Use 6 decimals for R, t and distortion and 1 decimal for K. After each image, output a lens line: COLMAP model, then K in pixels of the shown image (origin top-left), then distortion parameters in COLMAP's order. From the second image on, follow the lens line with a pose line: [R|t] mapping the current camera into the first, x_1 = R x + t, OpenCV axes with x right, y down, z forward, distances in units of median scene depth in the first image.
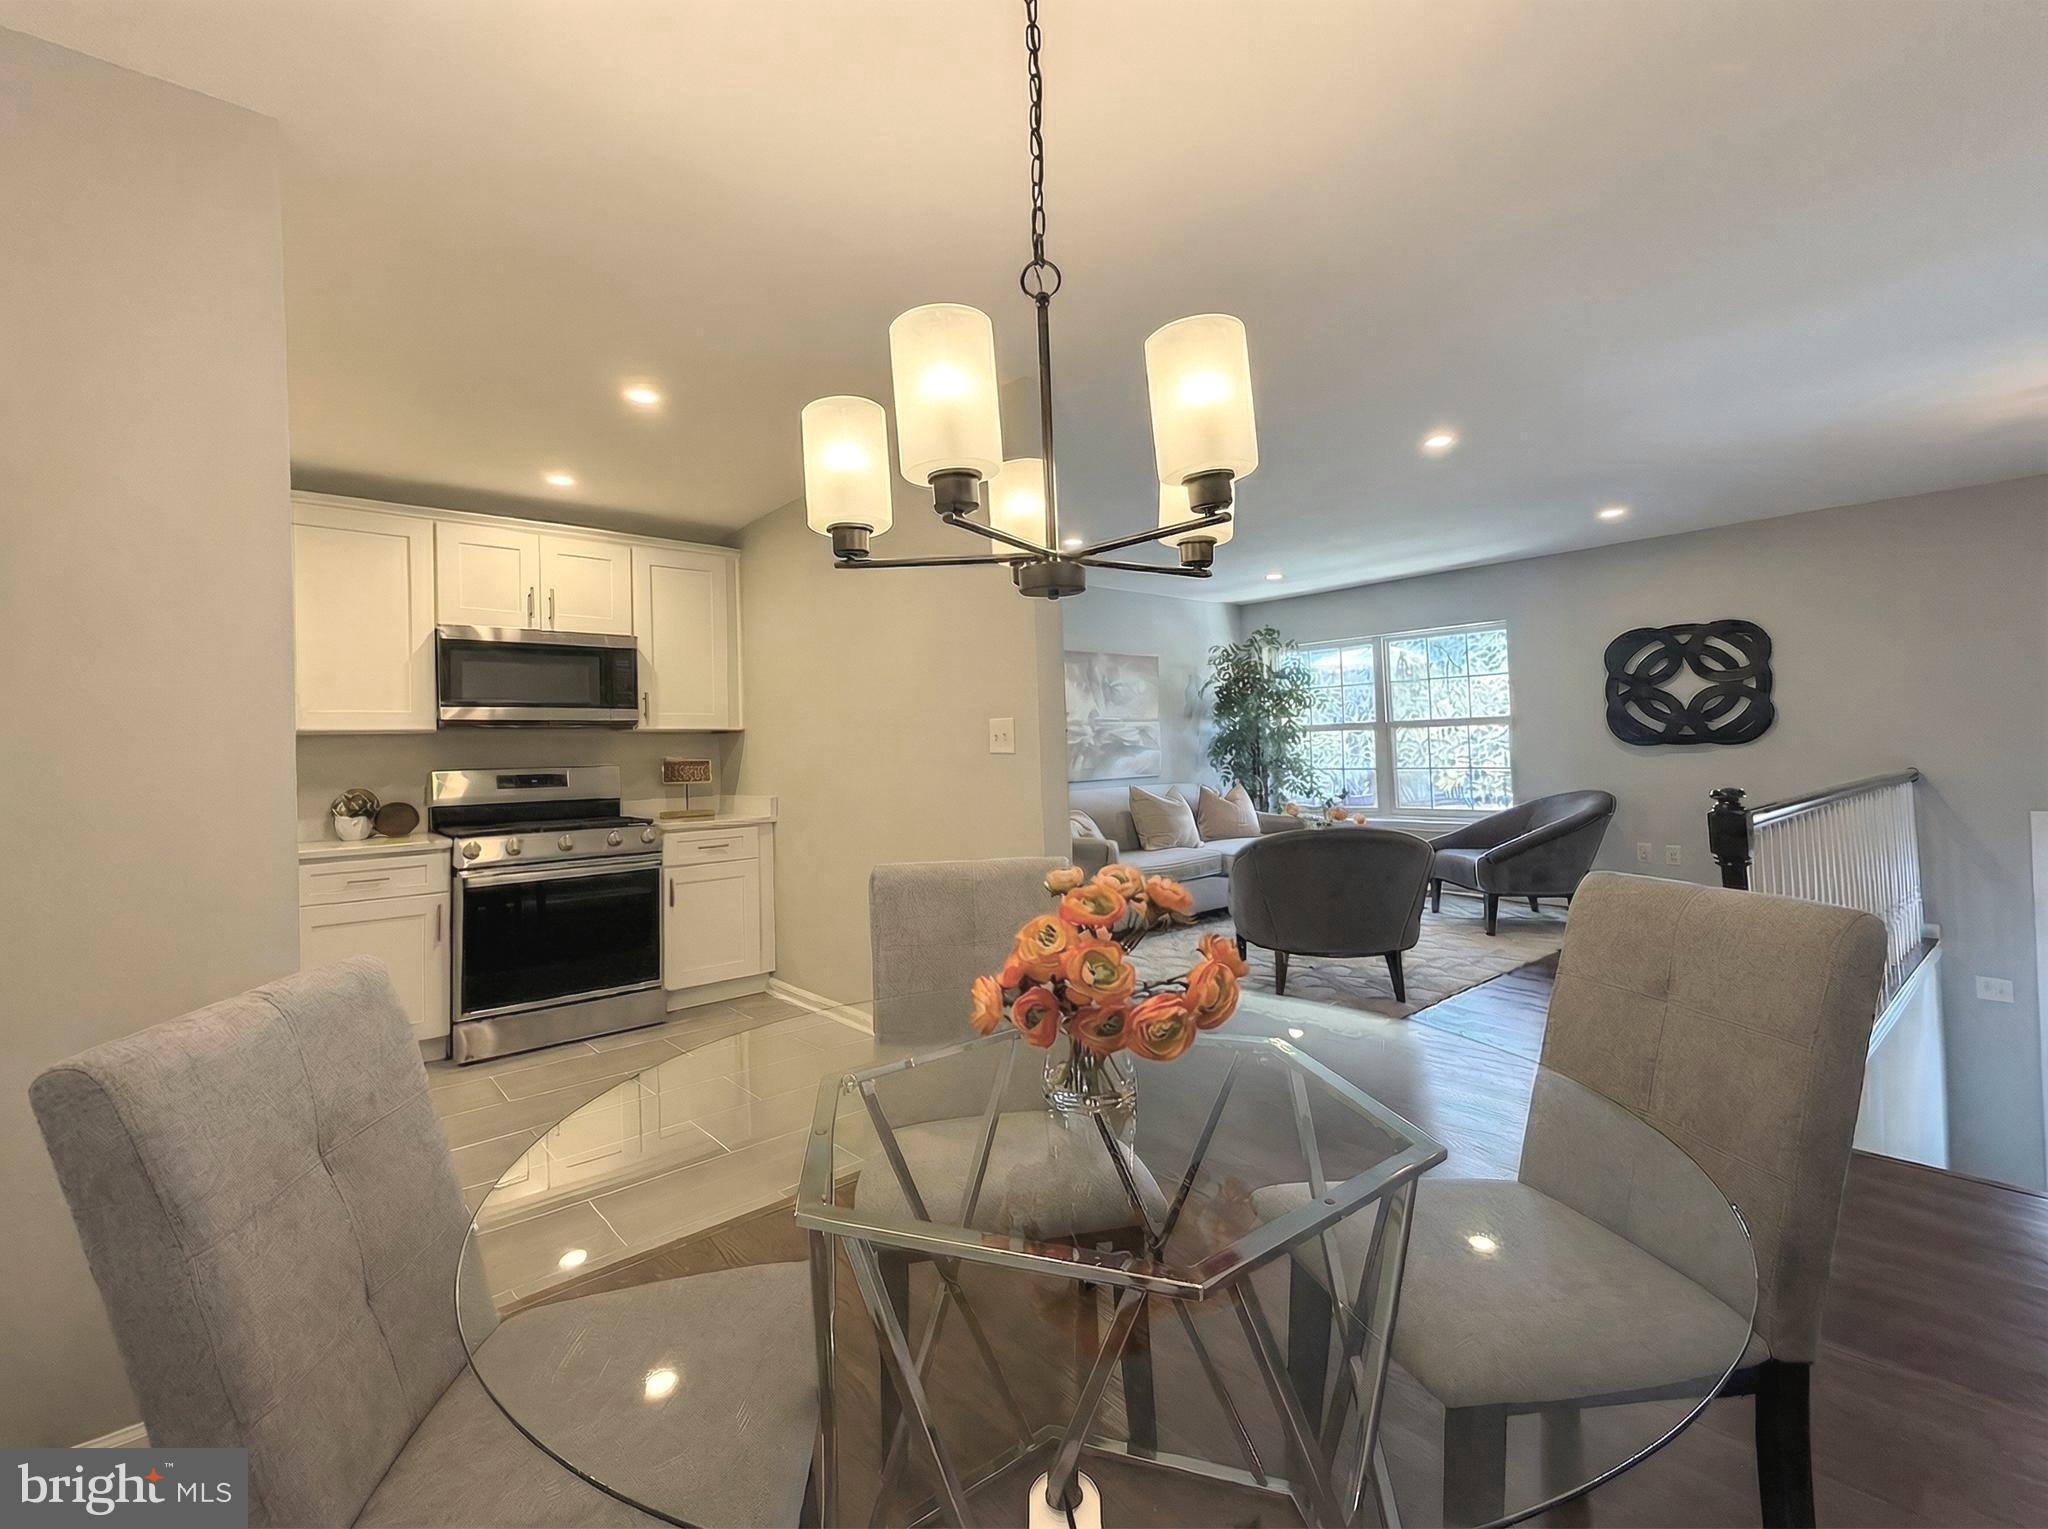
lens RADIAL K [[829.3, 0, 1078.4], [0, 829.3, 741.4], [0, 0, 1]] dist [0.002506, -0.000688]
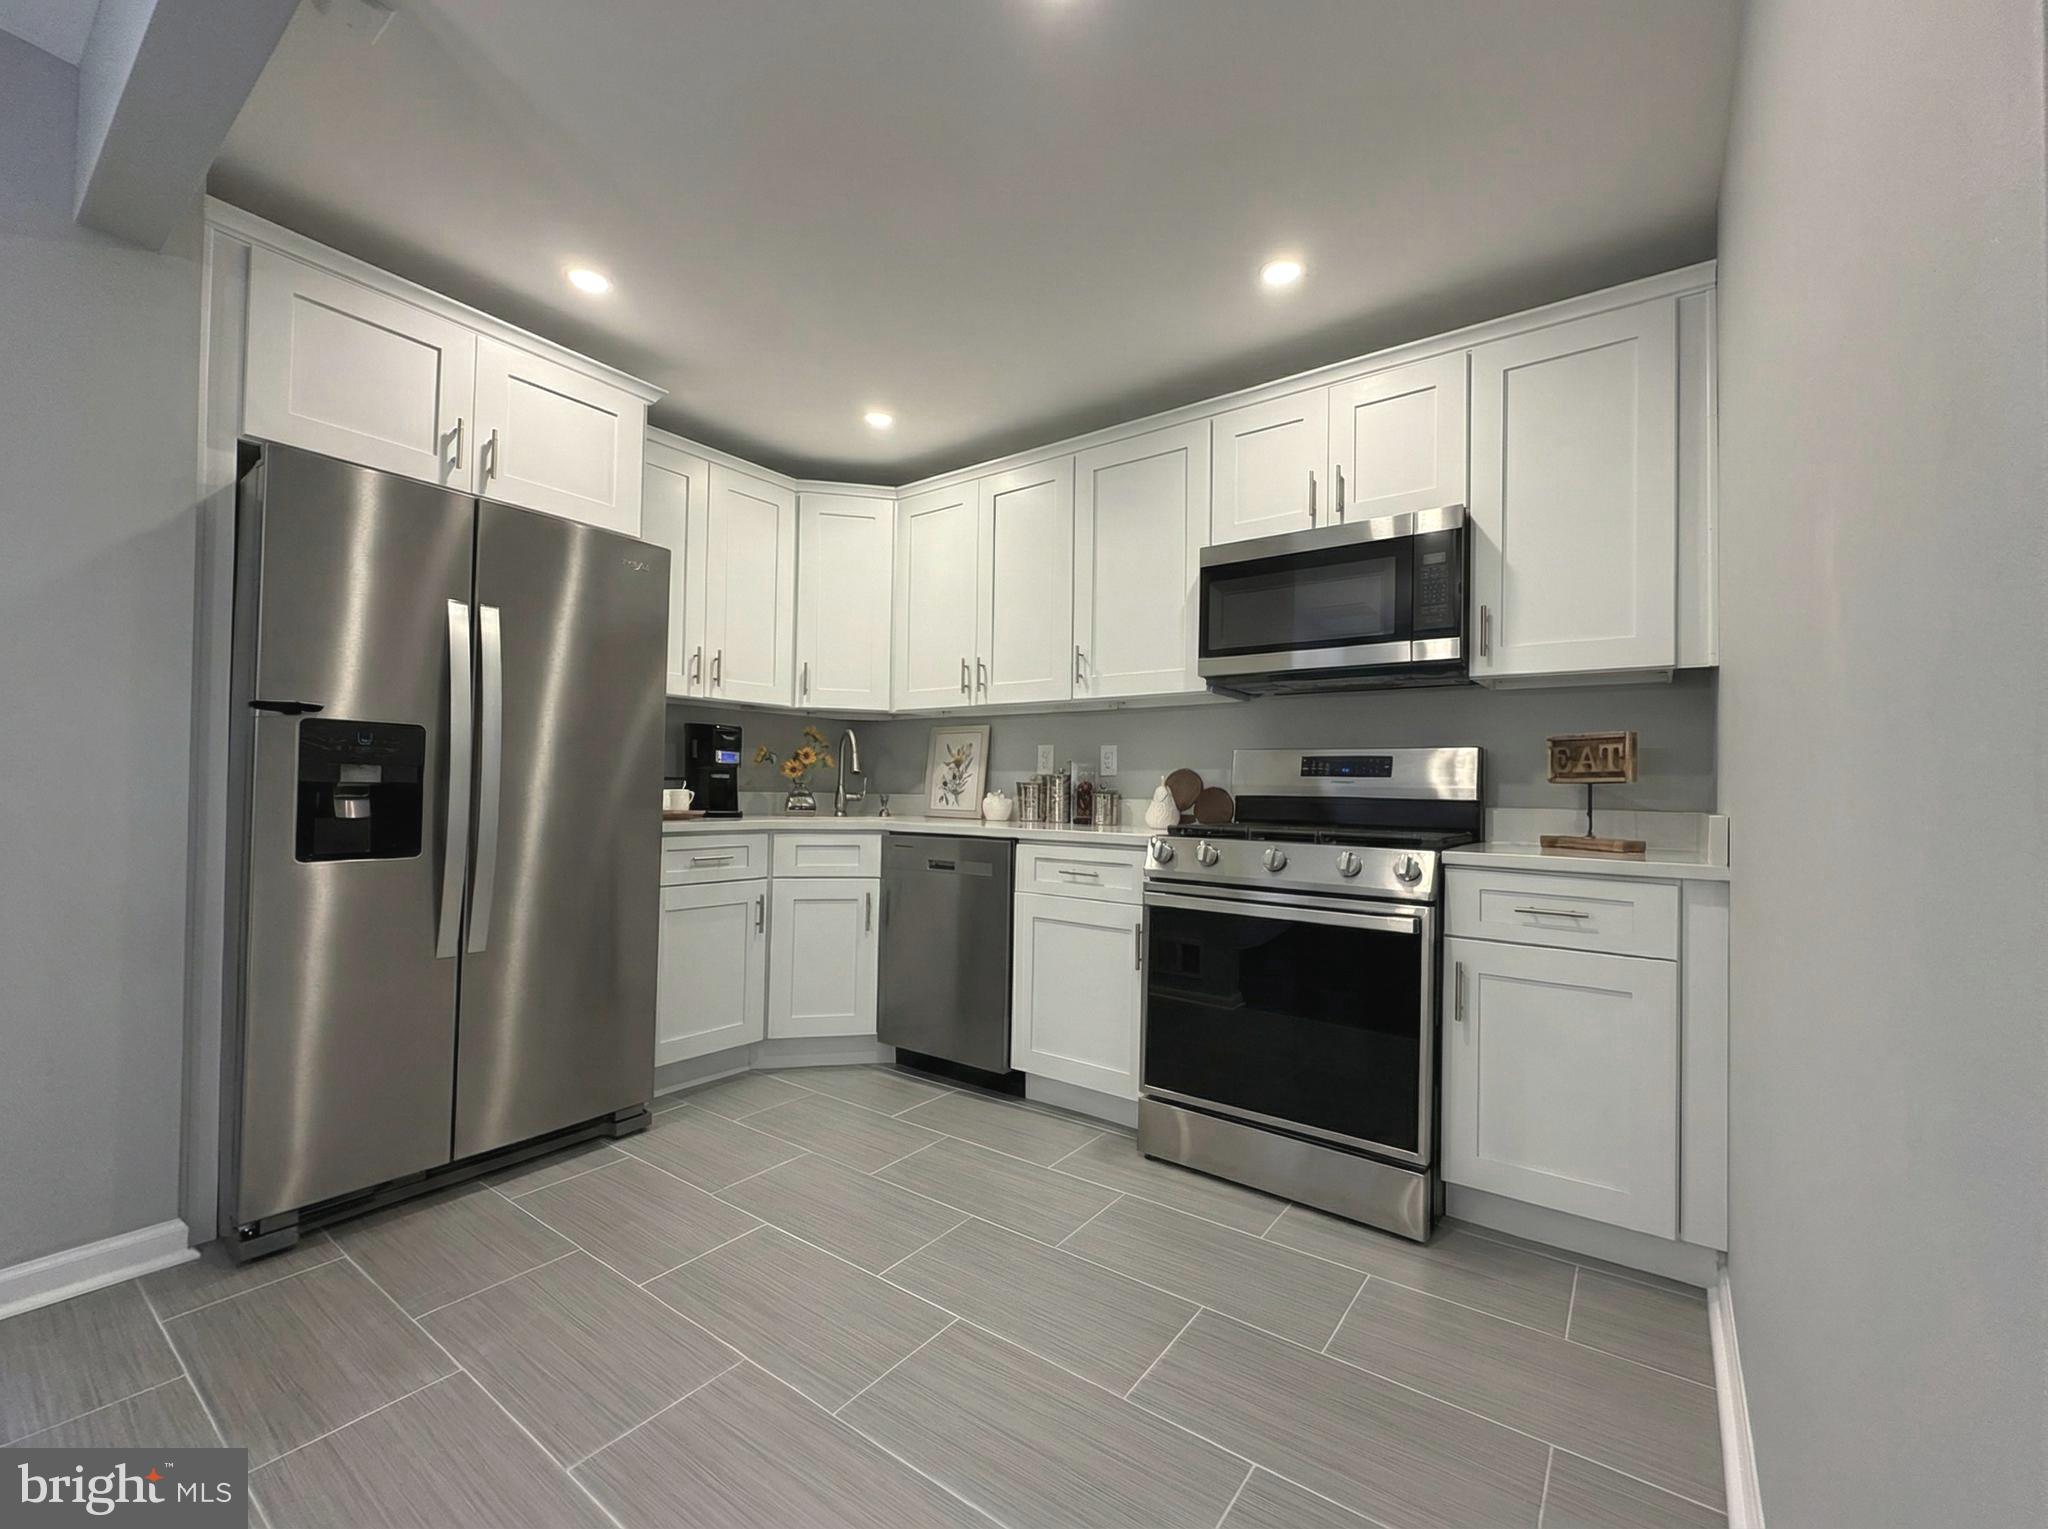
lens RADIAL K [[829.3, 0, 1093.1], [0, 829.3, 776.8], [0, 0, 1]] dist [0.002506, -0.000688]
pose [[0.204280, 0.013684, -0.978817, -0.049568], [-0.011960, 0.999863, 0.011482, 0.050553], [0.978839, 0.009361, 0.204416, 0.679217]]
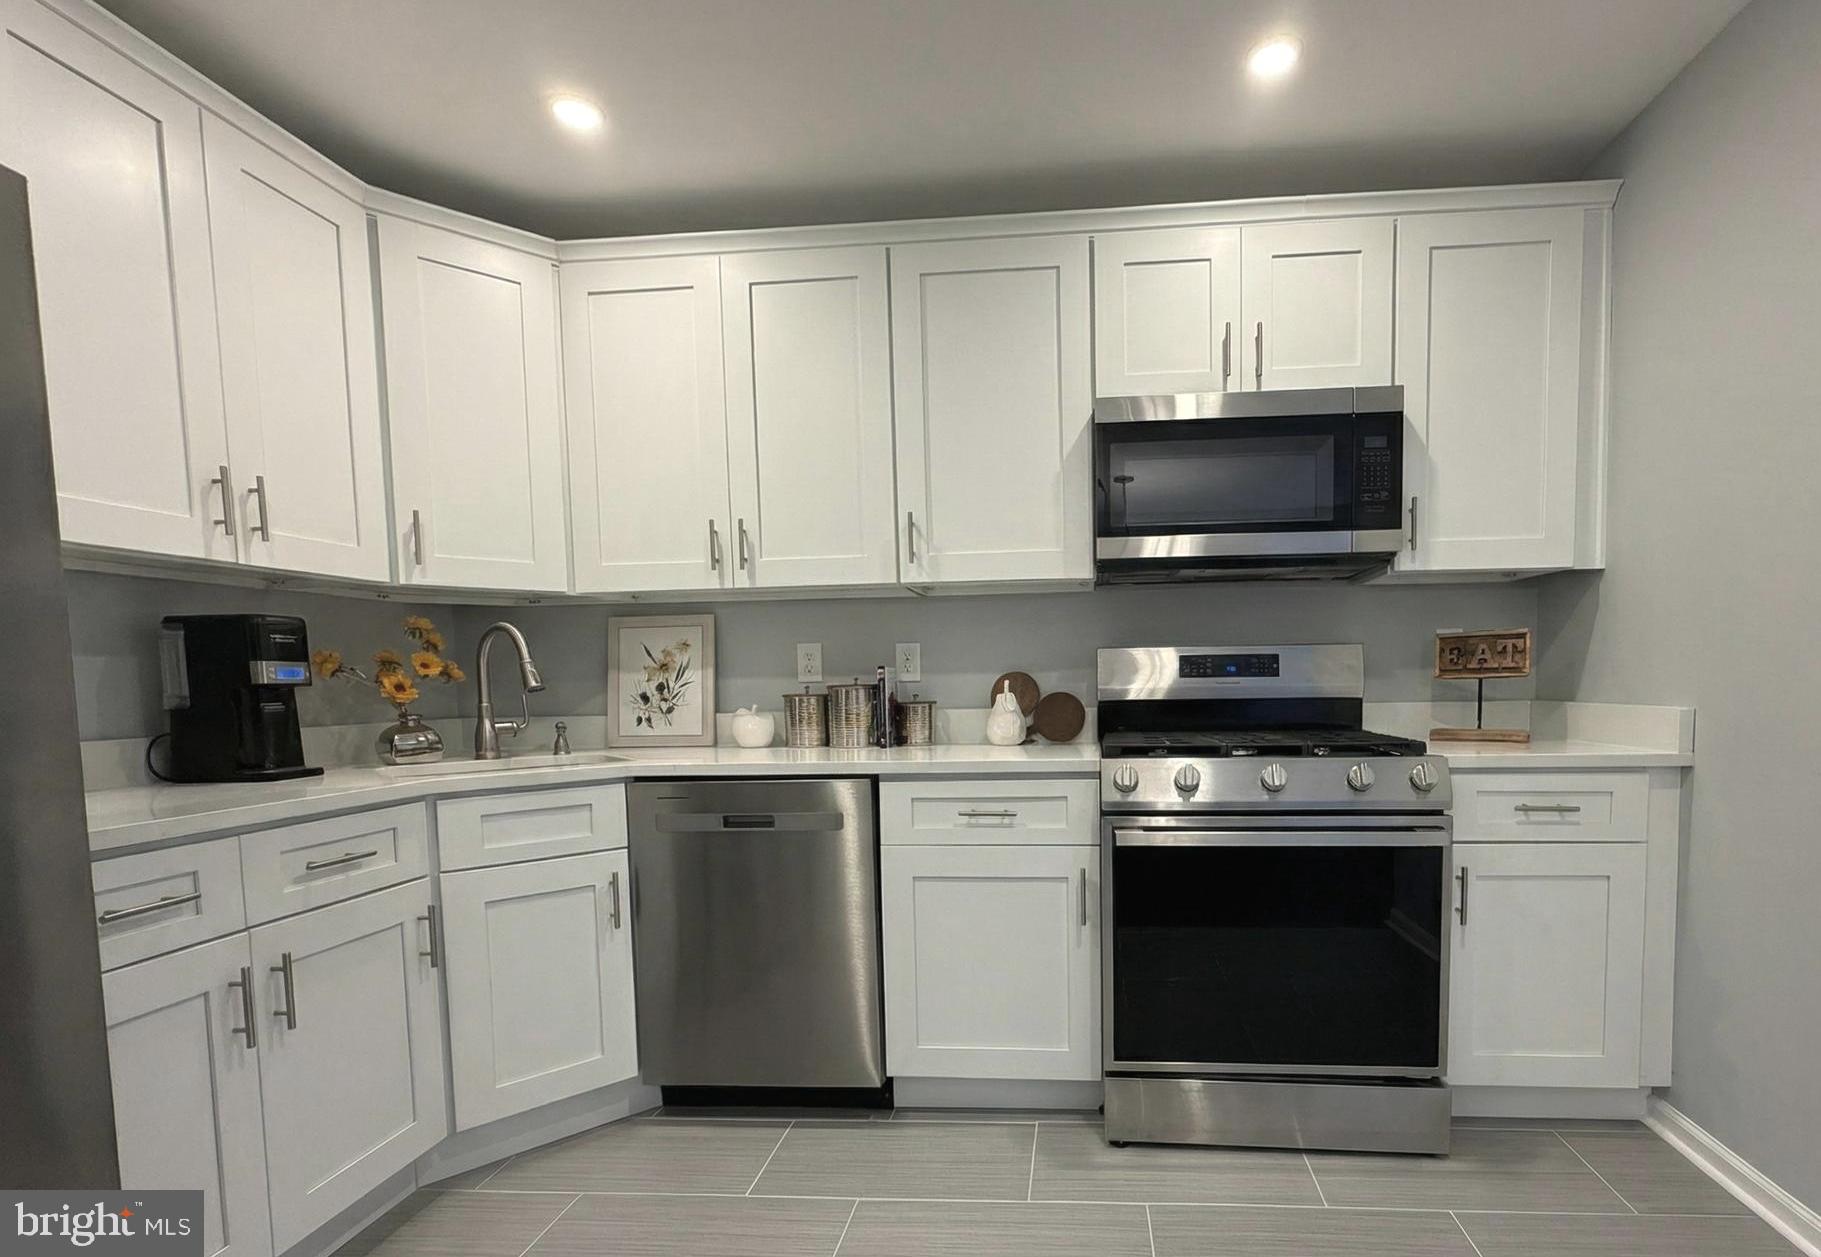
lens RADIAL K [[823.3, 0, 1024.6], [0, 823.3, 731.9], [0, 0, 1]] dist [0.005414, -0.000346]
pose [[0.668332, 0.063568, -0.741142, -0.309069], [0.007481, 0.995717, 0.092149, 0.039159], [0.743825, -0.067131, 0.664994, 0.490215]]
